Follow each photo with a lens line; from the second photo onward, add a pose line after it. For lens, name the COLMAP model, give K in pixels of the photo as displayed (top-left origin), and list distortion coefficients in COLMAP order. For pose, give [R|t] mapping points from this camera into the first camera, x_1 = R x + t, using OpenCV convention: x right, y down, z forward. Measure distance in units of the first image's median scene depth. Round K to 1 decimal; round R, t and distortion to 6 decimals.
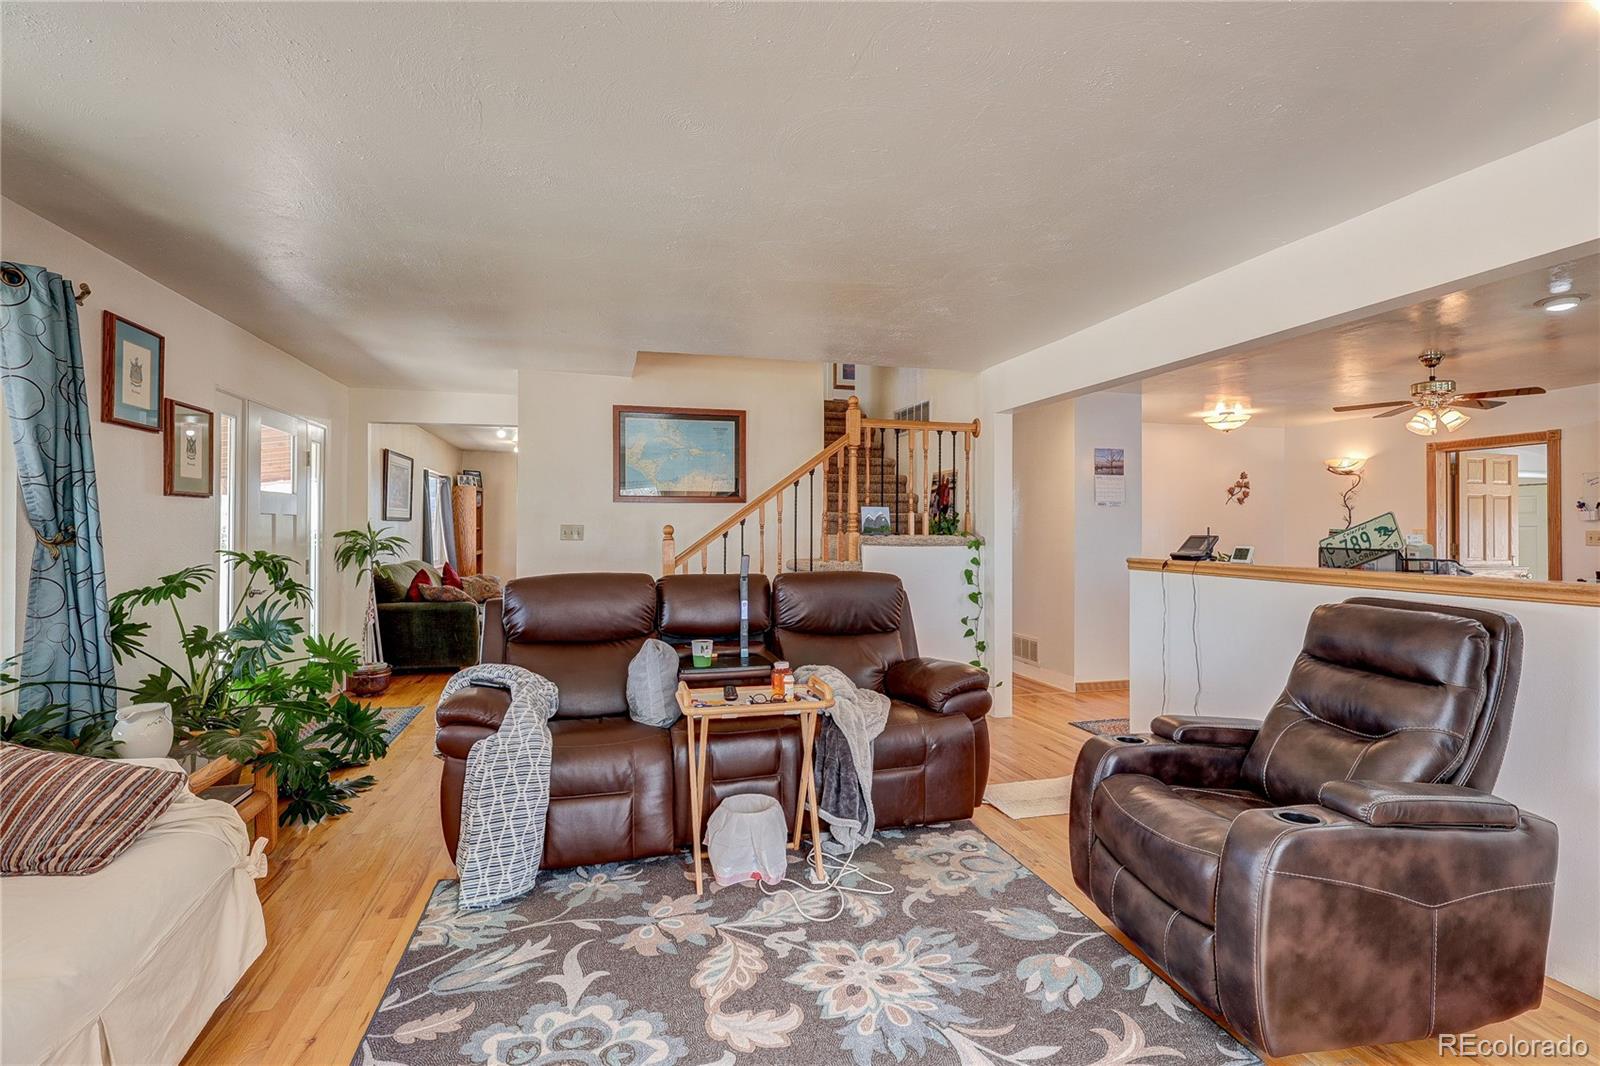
lens RADIAL K [[745.0, 0, 799.2], [0, 745.0, 524.2], [0, 0, 1]] dist [-0.002693, -0.001061]
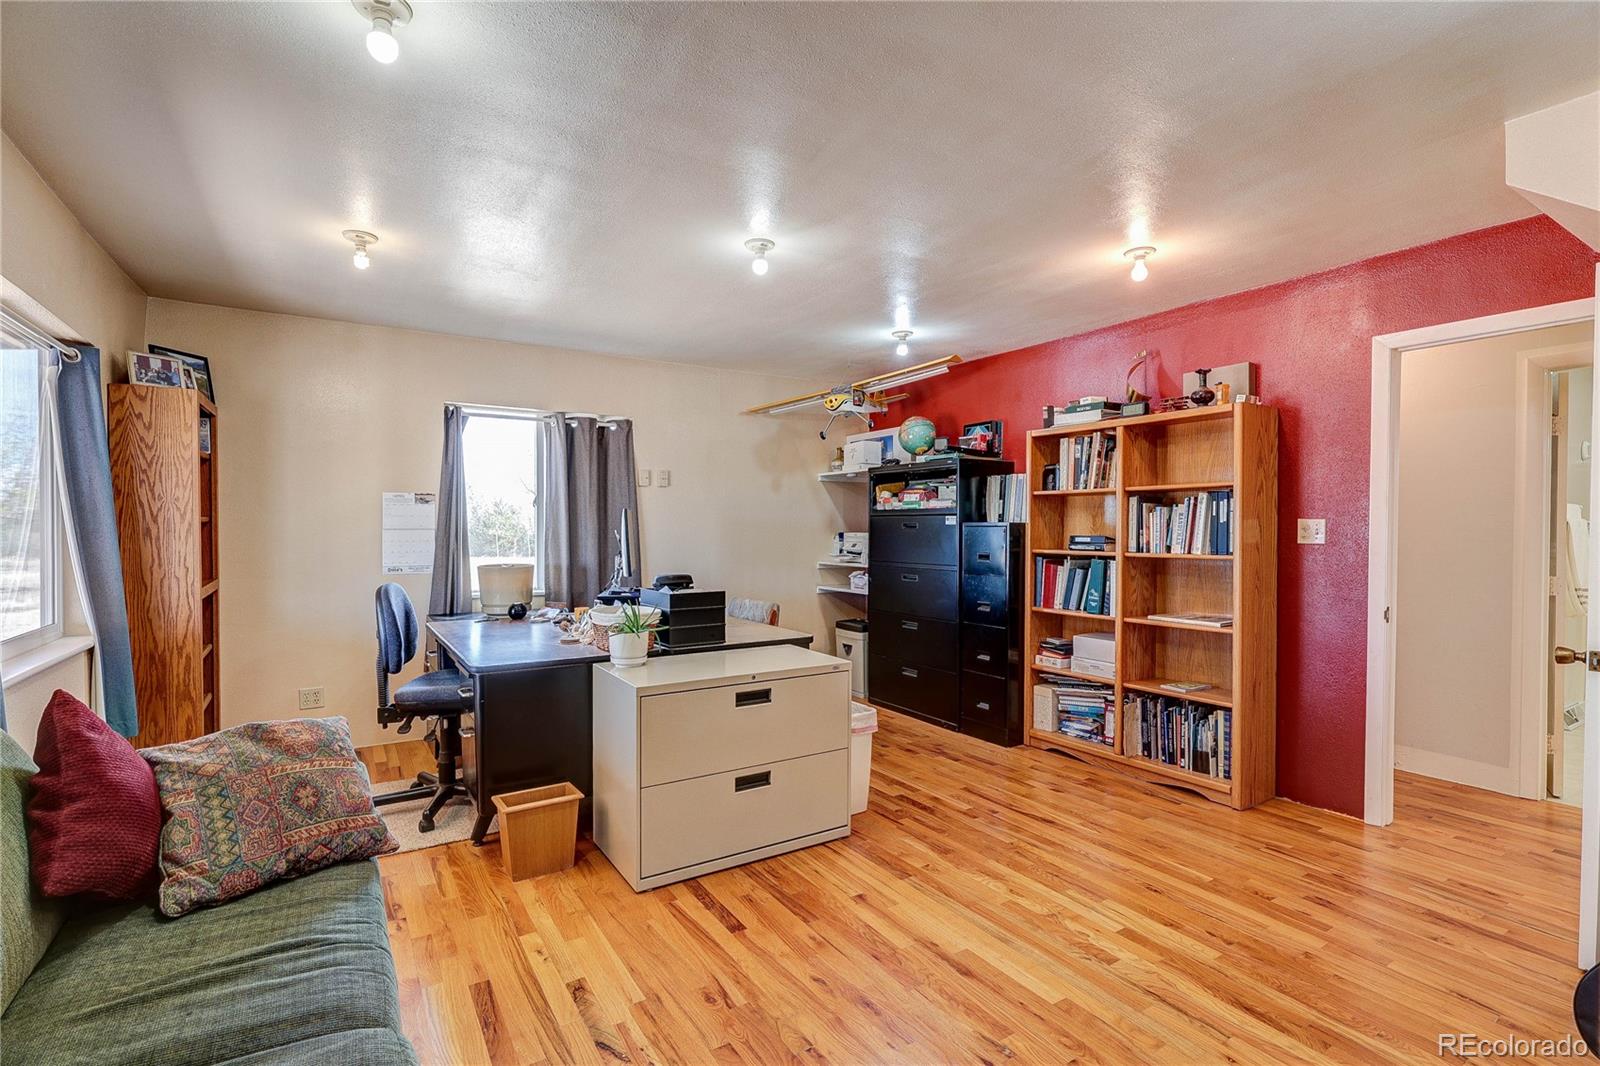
lens RADIAL K [[745.0, 0, 800.7], [0, 745.0, 535.8], [0, 0, 1]] dist [-0.002693, -0.001061]
pose [[0.954880, -0.003745, 0.296967, -1.082037], [-0.003157, 0.999736, 0.022759, 0.019377], [-0.296974, -0.022670, 0.954616, 2.367018]]
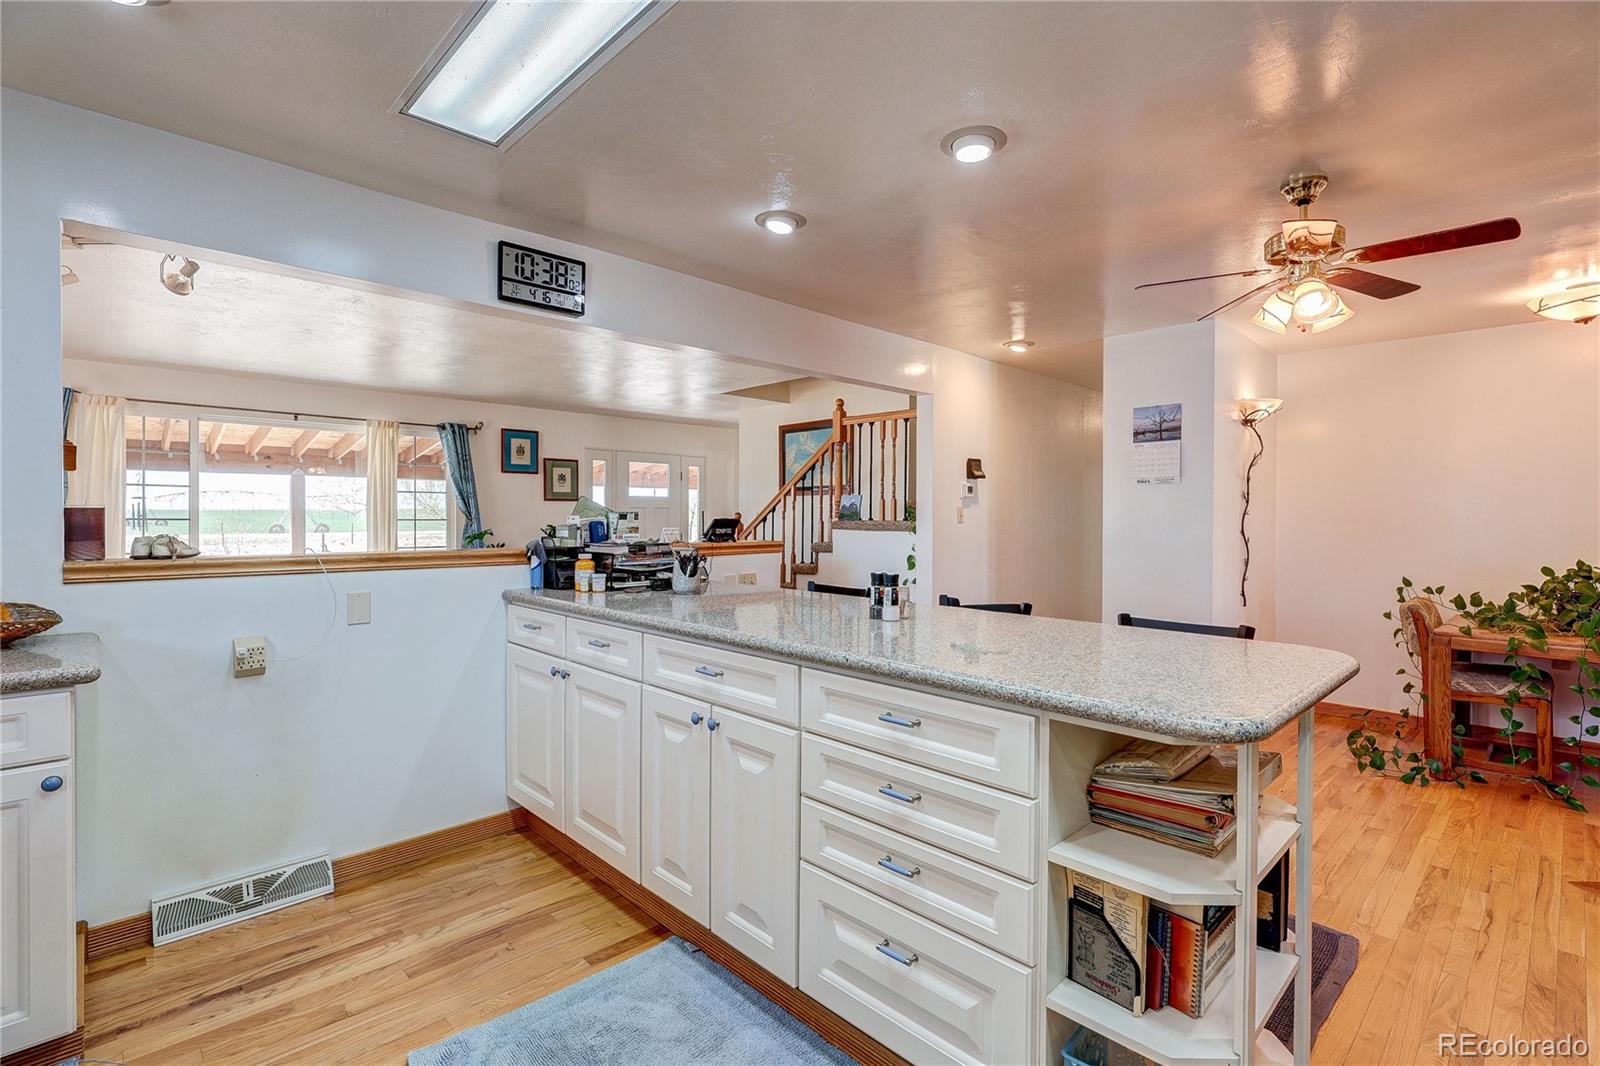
lens RADIAL K [[745.0, 0, 805.0], [0, 745.0, 524.1], [0, 0, 1]] dist [-0.002693, -0.001061]
pose [[0.486986, 0.008187, -0.873372, 2.054618], [0.002892, 0.999935, 0.010986, 0.015060], [0.873405, -0.007876, 0.486931, 0.768370]]
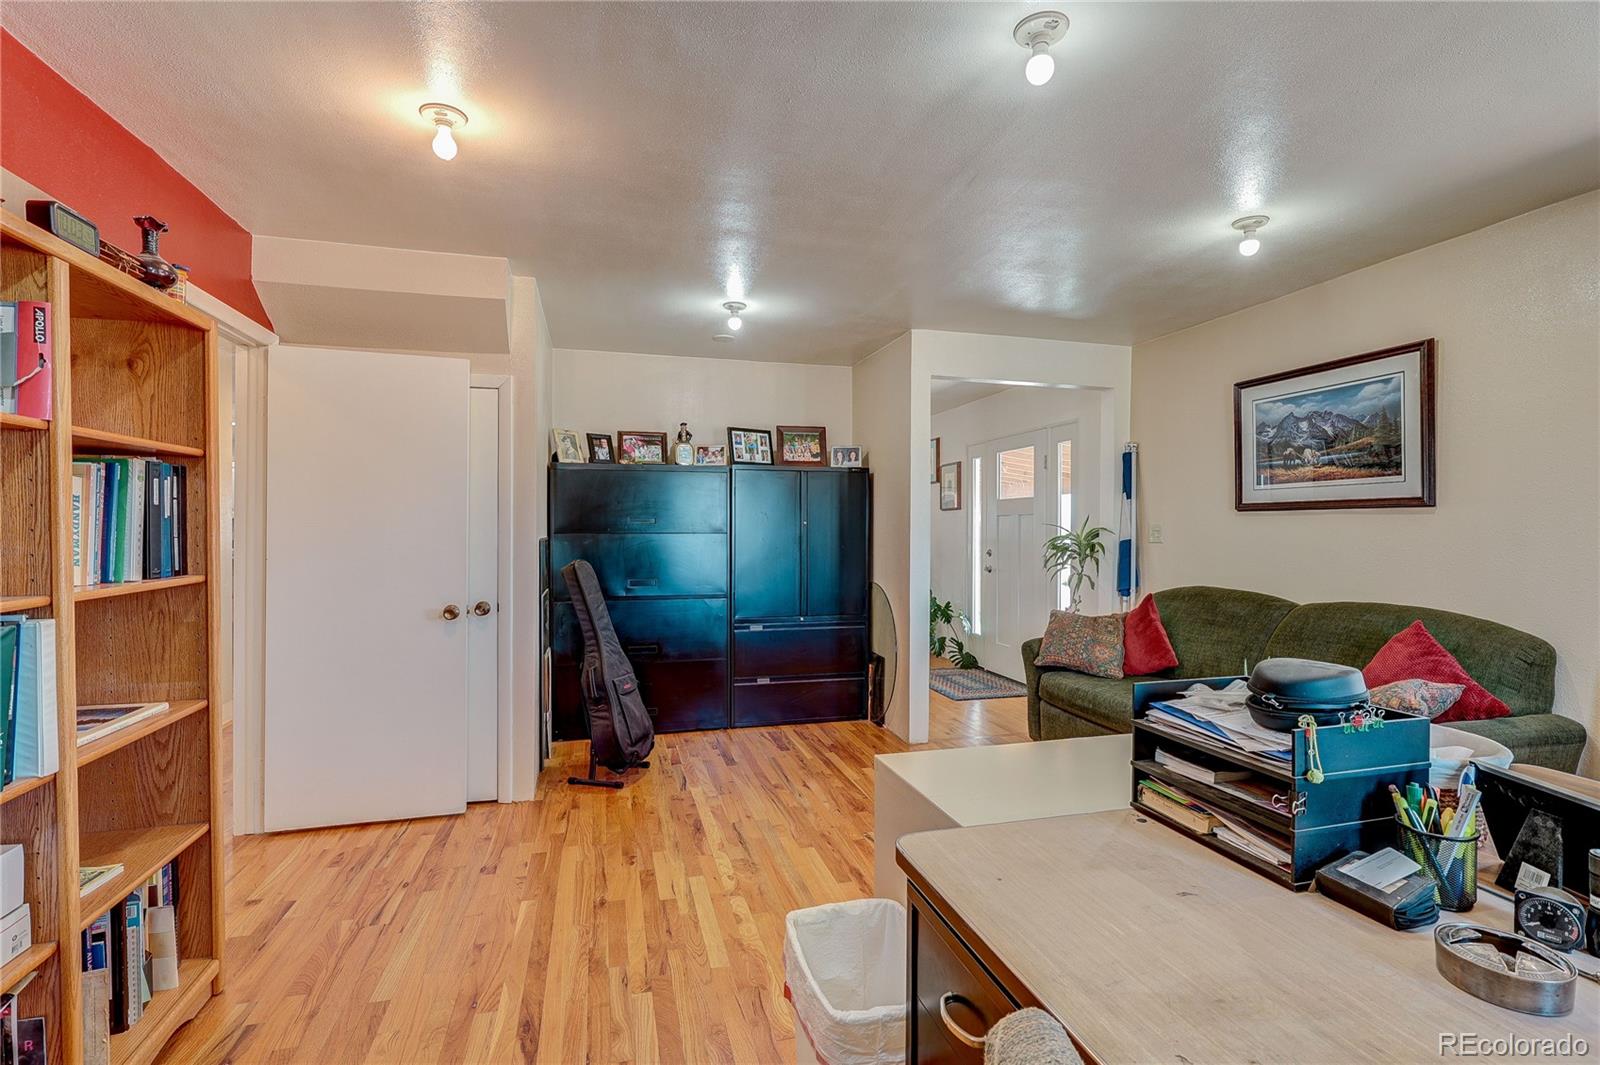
lens RADIAL K [[745.0, 0, 798.9], [0, 745.0, 530.9], [0, 0, 1]] dist [-0.002693, -0.001061]
pose [[-0.999994, -0.000008, 0.003318, -0.596954], [-0.000029, 0.999979, -0.006527, 0.041002], [-0.003318, -0.006527, -0.999973, 4.129333]]
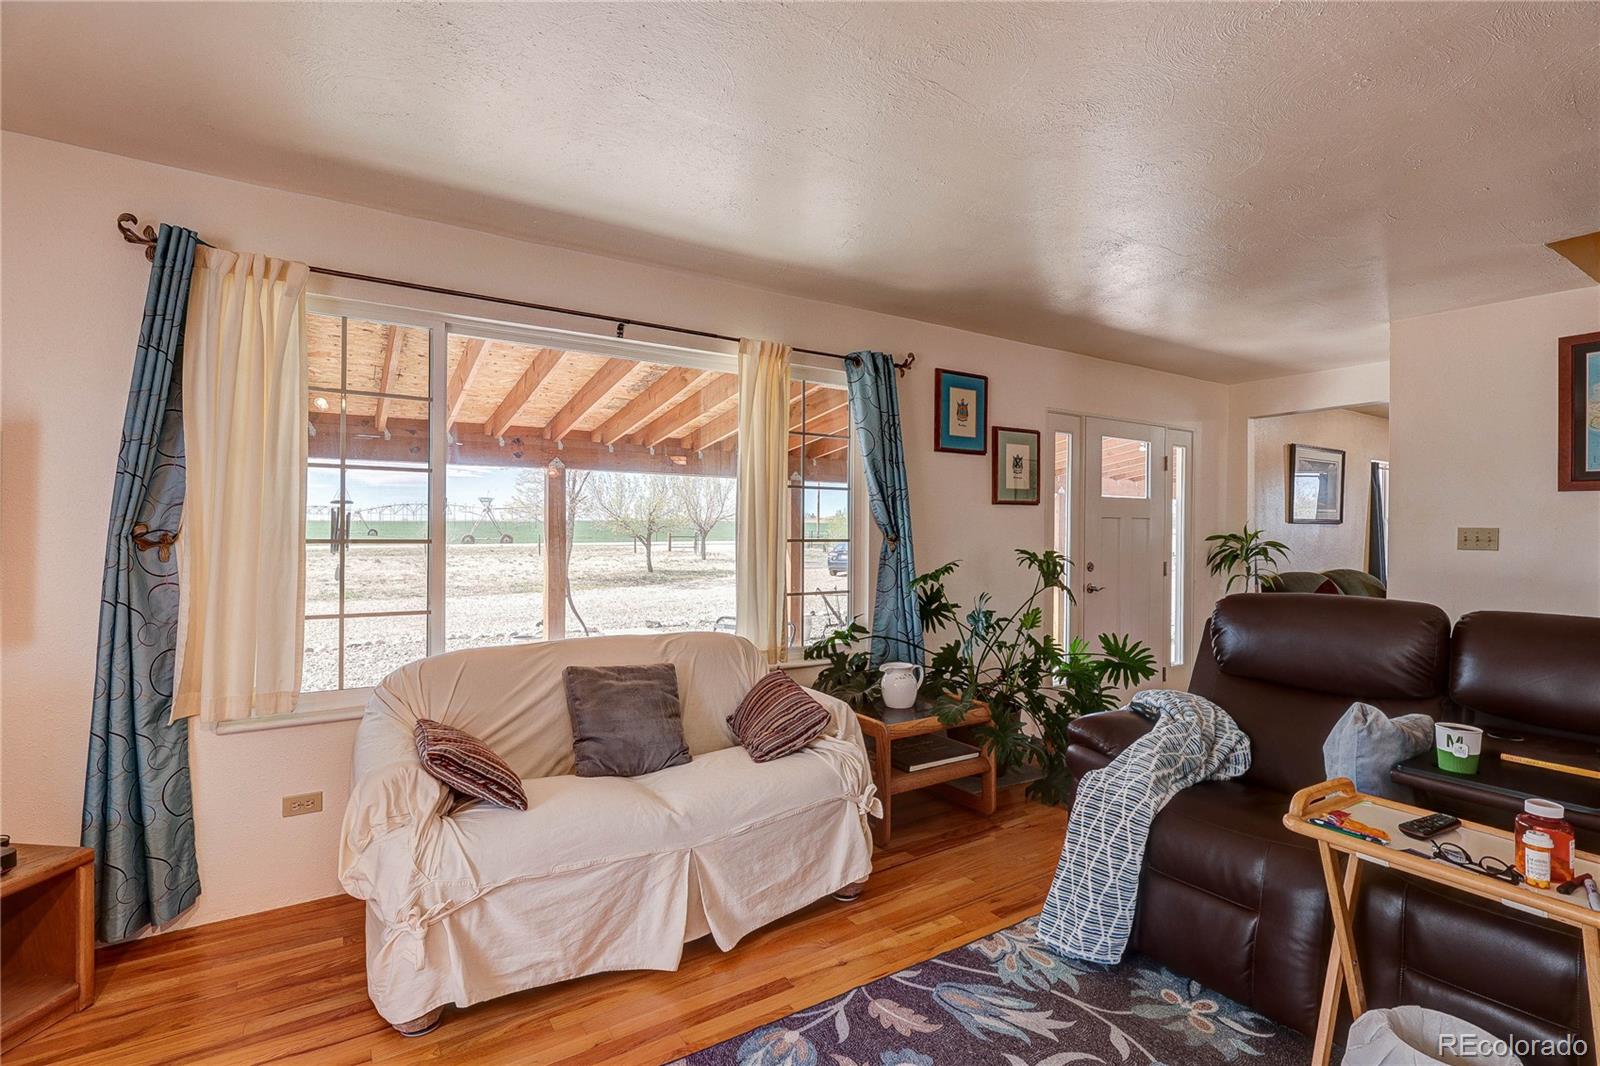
lens RADIAL K [[745.0, 0, 800.3], [0, 745.0, 534.4], [0, 0, 1]] dist [-0.002693, -0.001061]
pose [[0.310761, 0.007608, -0.950458, 0.311698], [0.000914, 0.999965, 0.008303, 0.002006], [0.950488, -0.003449, 0.310743, 0.402062]]
